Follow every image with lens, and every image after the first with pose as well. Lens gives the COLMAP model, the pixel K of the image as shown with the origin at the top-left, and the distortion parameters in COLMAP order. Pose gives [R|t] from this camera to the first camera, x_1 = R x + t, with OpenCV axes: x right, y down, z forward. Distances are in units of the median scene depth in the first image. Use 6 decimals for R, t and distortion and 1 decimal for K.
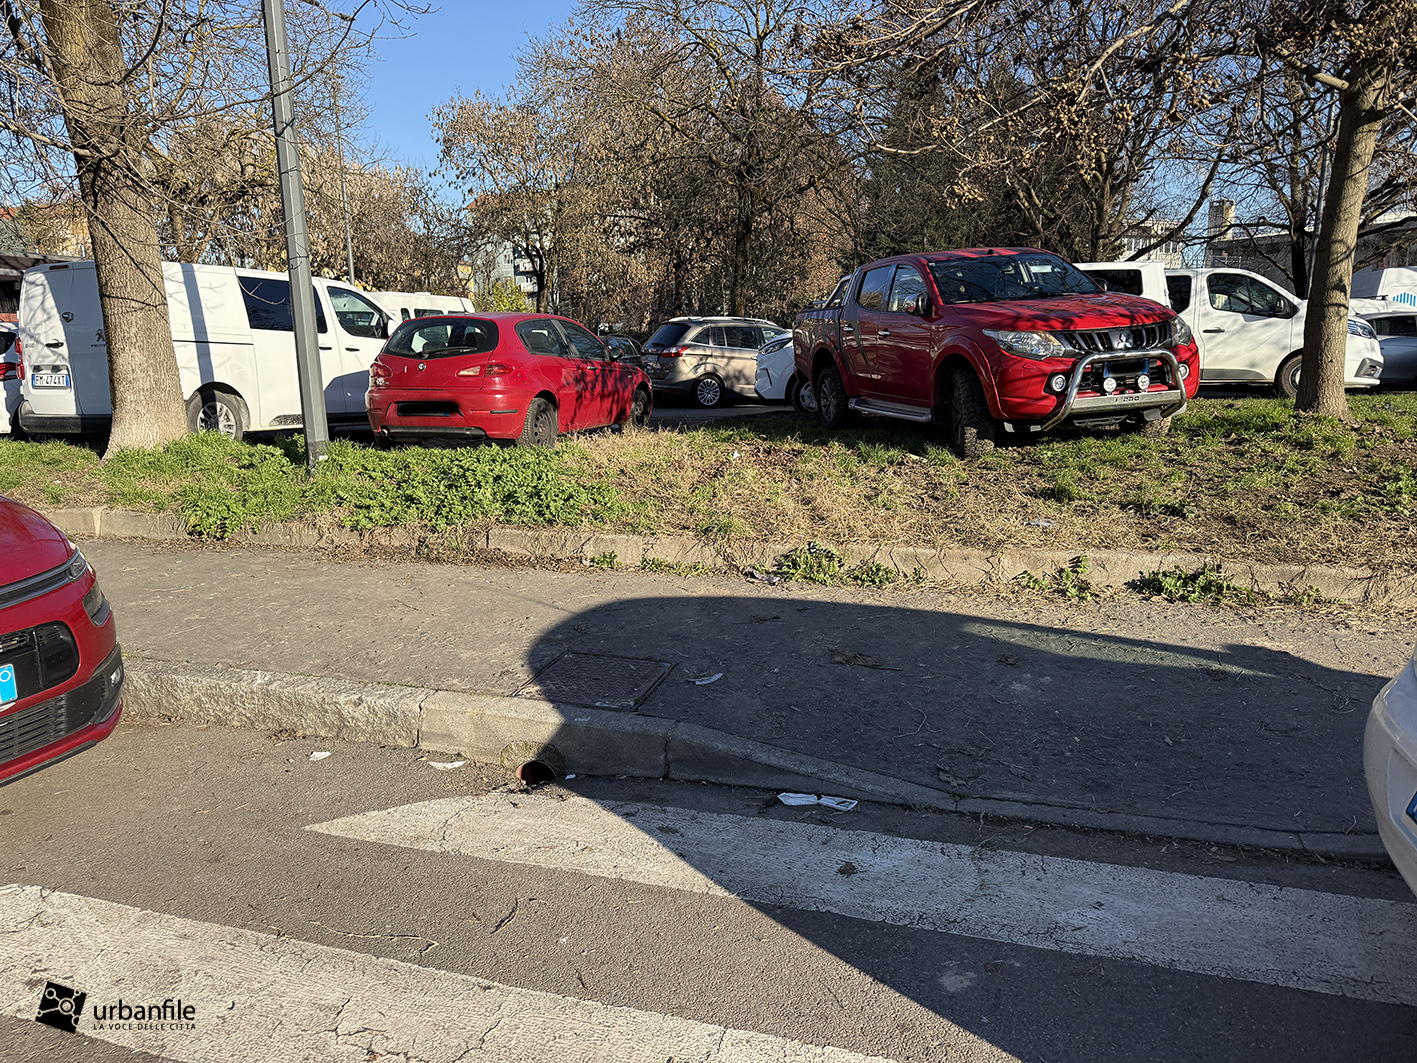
lens RADIAL K [[964.9, 0, 706.3], [0, 964.9, 557.6], [0, 0, 1]] dist [0.004302, -0.017760]
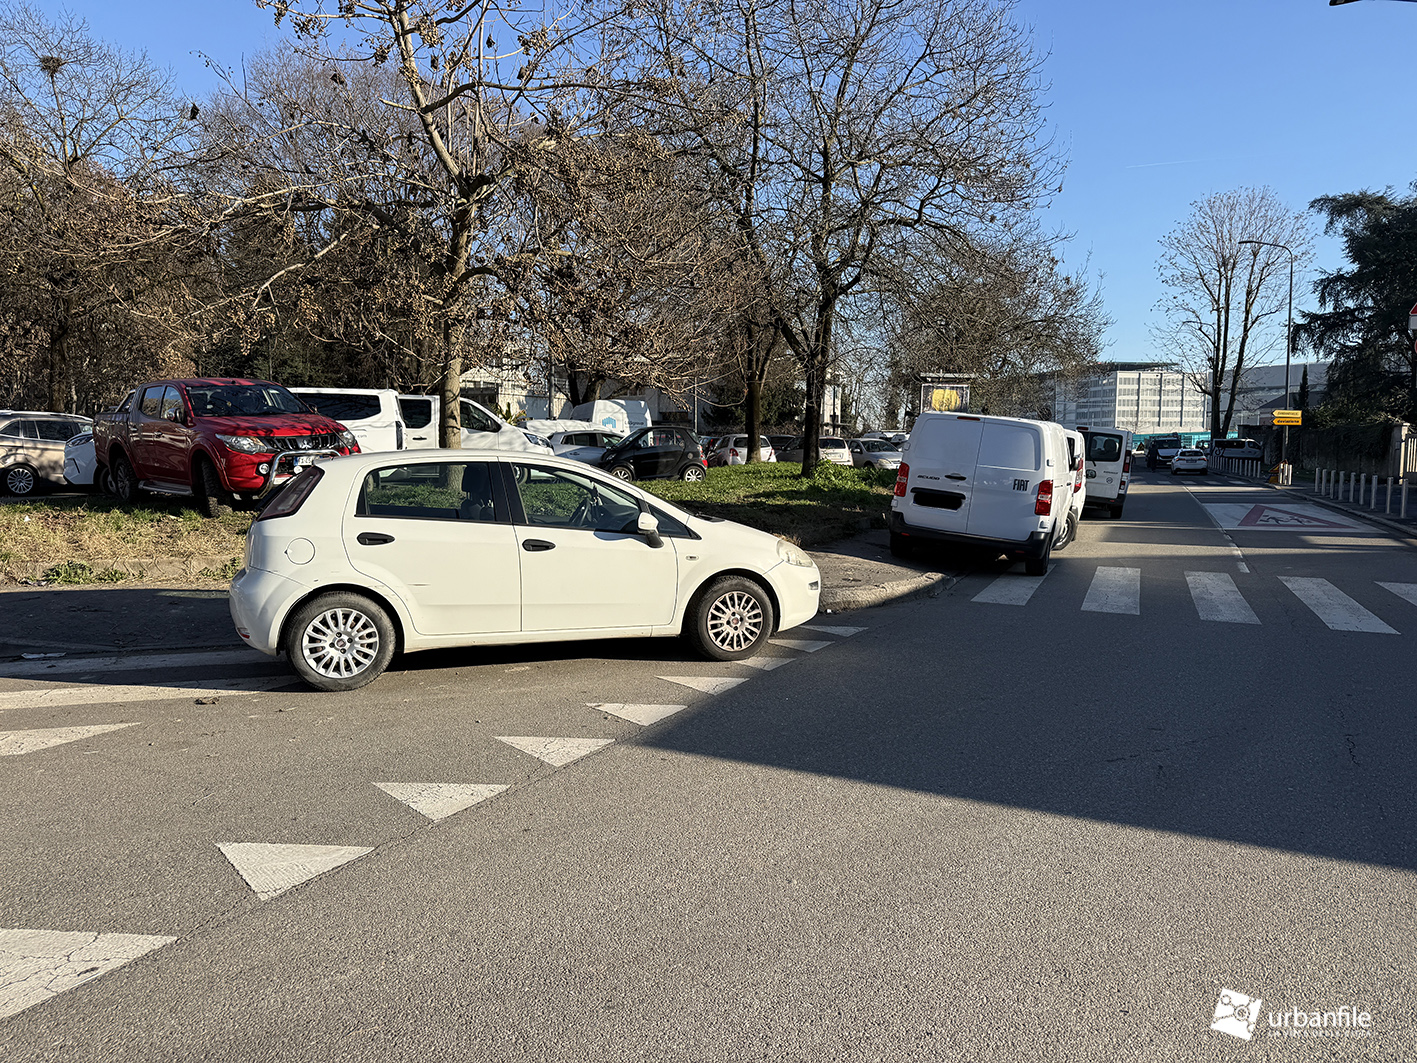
lens RADIAL K [[964.9, 0, 706.3], [0, 964.9, 557.6], [0, 0, 1]] dist [0.004302, -0.017760]
pose [[0.824499, -0.036523, 0.564684, 0.050631], [0.093573, 0.992976, -0.072401, 0.130720], [-0.558074, 0.112533, 0.822125, -0.617611]]
